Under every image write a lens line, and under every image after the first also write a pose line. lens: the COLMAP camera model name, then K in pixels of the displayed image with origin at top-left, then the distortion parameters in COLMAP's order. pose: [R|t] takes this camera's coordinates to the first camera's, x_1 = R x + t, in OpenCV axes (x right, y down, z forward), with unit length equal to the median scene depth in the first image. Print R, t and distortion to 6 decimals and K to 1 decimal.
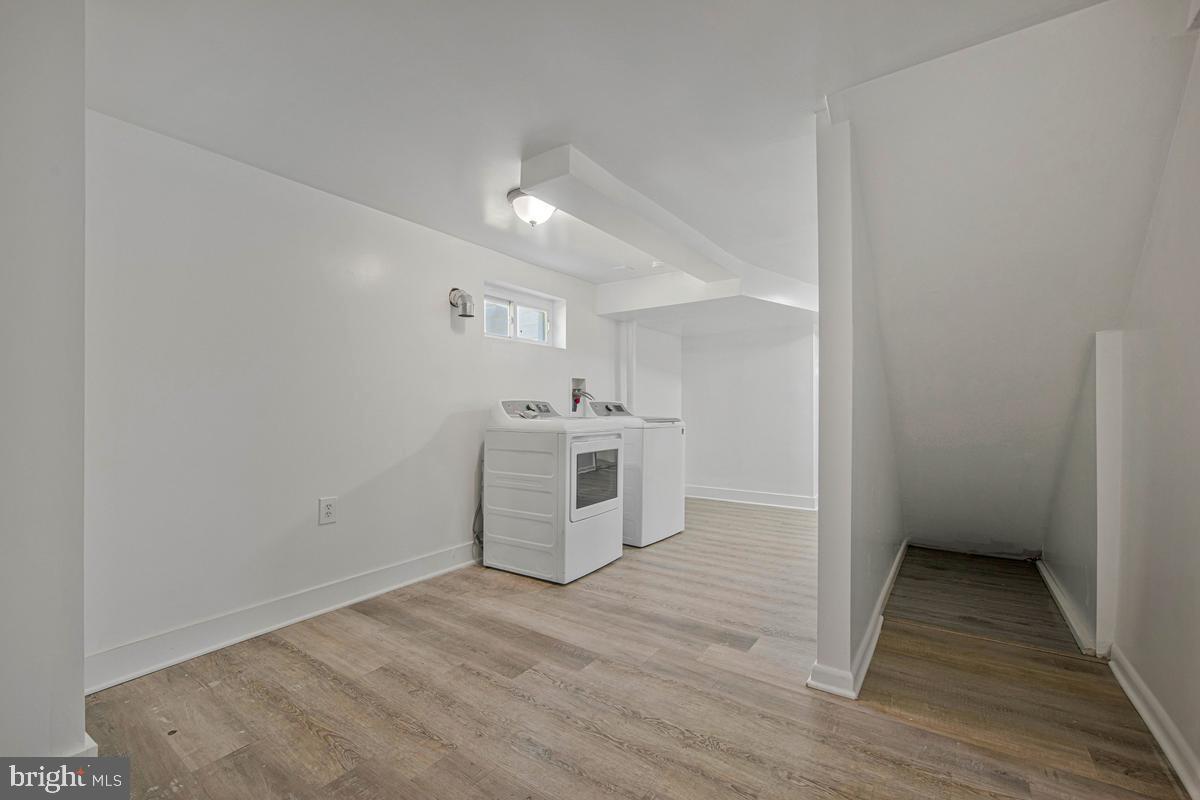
lens RADIAL K [[494.9, 0, 604.2], [0, 494.9, 406.6], [0, 0, 1]] dist [-0.004086, -0.003511]
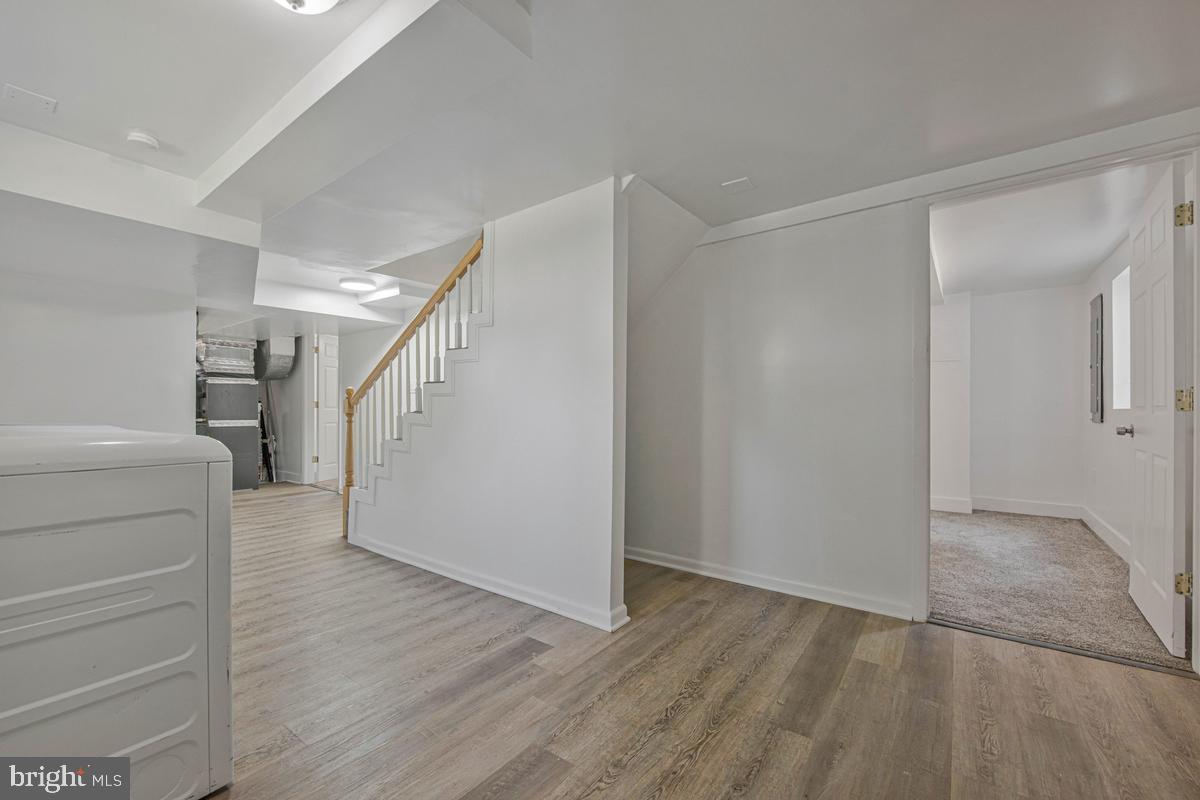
lens RADIAL K [[494.9, 0, 604.2], [0, 494.9, 405.2], [0, 0, 1]] dist [-0.004086, -0.003511]
pose [[0.020055, 0.008037, 0.999767, -0.784671], [-0.010666, 0.999913, -0.007824, 0.002999], [-0.999742, -0.010506, 0.020139, 0.935793]]
